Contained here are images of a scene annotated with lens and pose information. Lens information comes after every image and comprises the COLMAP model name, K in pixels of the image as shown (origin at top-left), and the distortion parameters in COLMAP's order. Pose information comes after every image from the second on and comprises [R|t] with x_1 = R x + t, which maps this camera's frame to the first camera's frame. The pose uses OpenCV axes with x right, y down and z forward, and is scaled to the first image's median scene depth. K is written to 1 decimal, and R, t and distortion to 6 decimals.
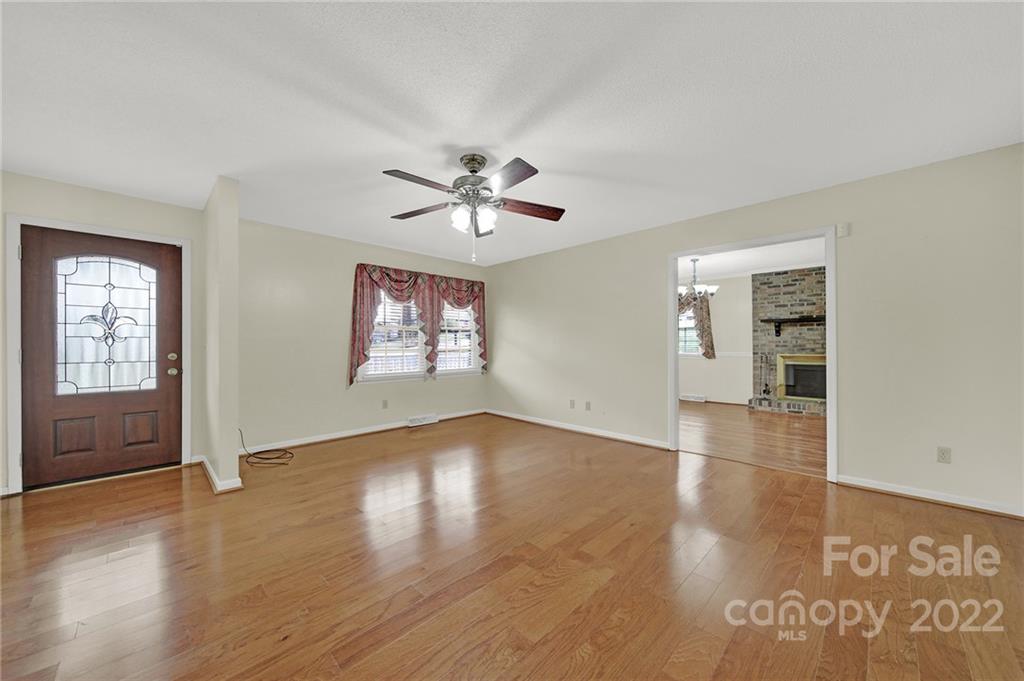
lens RADIAL K [[365.8, 0, 514.3], [0, 365.8, 344.6], [0, 0, 1]] dist [0.000186, -0.000087]
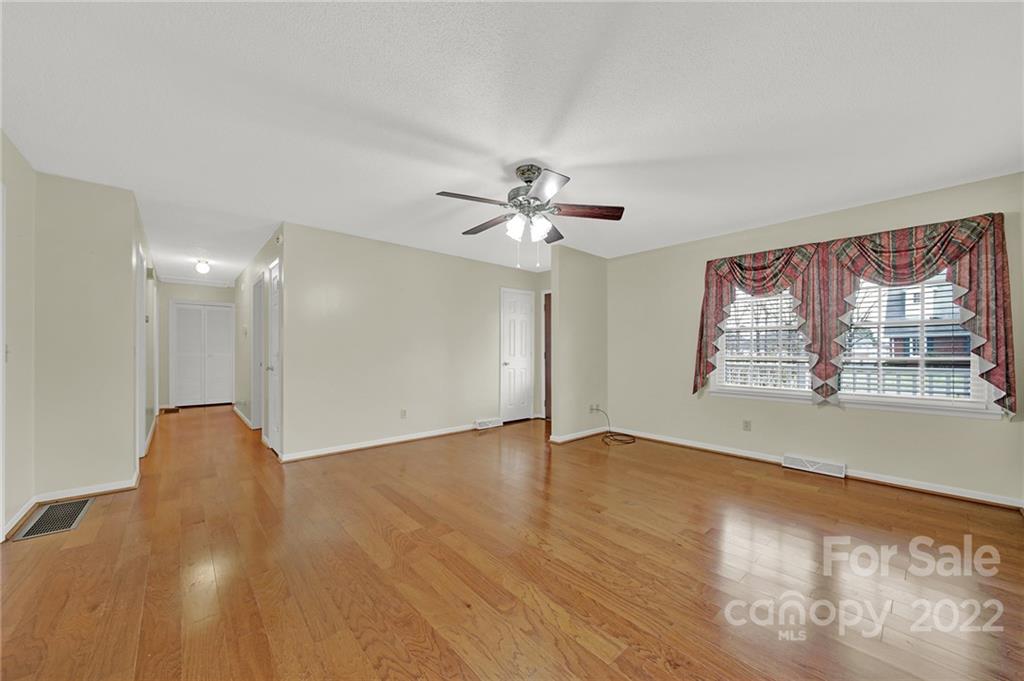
lens RADIAL K [[373.9, 0, 515.5], [0, 373.9, 352.5], [0, 0, 1]] dist [-0.000156, -0.000039]
pose [[-0.056454, 0.005100, -0.998392, 0.497855], [-0.002088, 0.999984, 0.005226, -0.001421], [0.998403, 0.002380, -0.056442, 0.541430]]
